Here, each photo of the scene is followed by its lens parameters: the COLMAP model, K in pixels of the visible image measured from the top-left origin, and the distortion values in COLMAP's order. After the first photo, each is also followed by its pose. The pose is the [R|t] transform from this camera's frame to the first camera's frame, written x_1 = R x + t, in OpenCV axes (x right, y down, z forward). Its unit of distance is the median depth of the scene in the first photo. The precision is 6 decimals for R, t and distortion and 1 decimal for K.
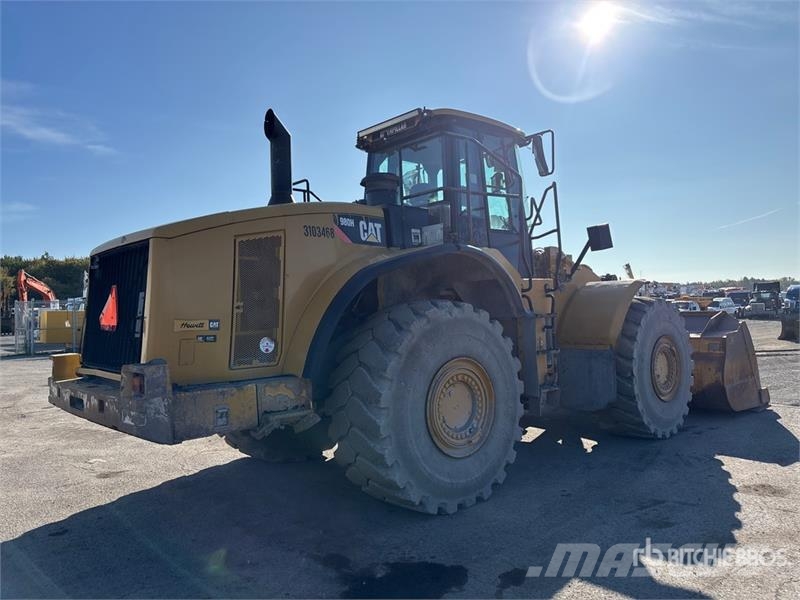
lens RADIAL K [[583.7, 0, 400.0], [0, 583.7, 300.0], [0, 0, 1]] dist [0.014769, -0.000155]
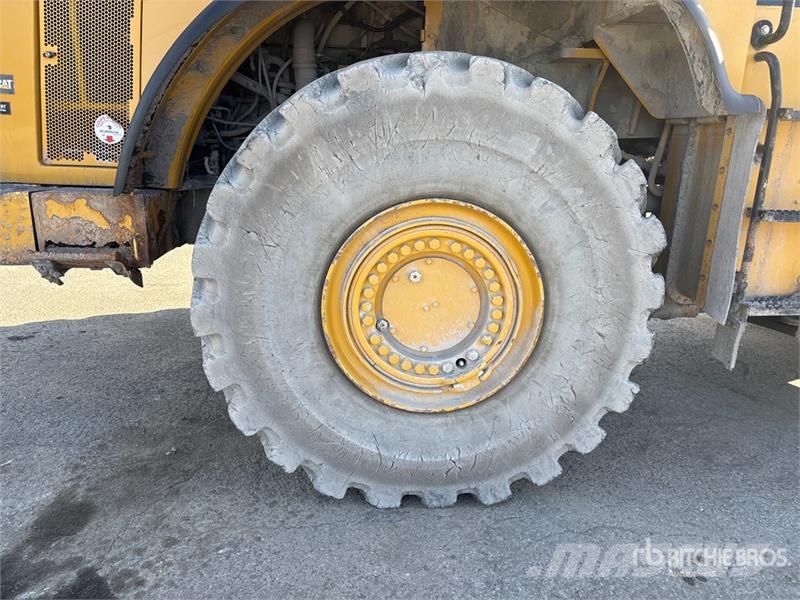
lens RADIAL K [[583.7, 0, 400.0], [0, 583.7, 300.0], [0, 0, 1]] dist [0.014769, -0.000155]
pose [[0.778321, 0.232219, -0.583344, 0.355119], [-0.043563, 0.946824, 0.318790, 0.038164], [0.626353, -0.222709, 0.747049, 0.684022]]
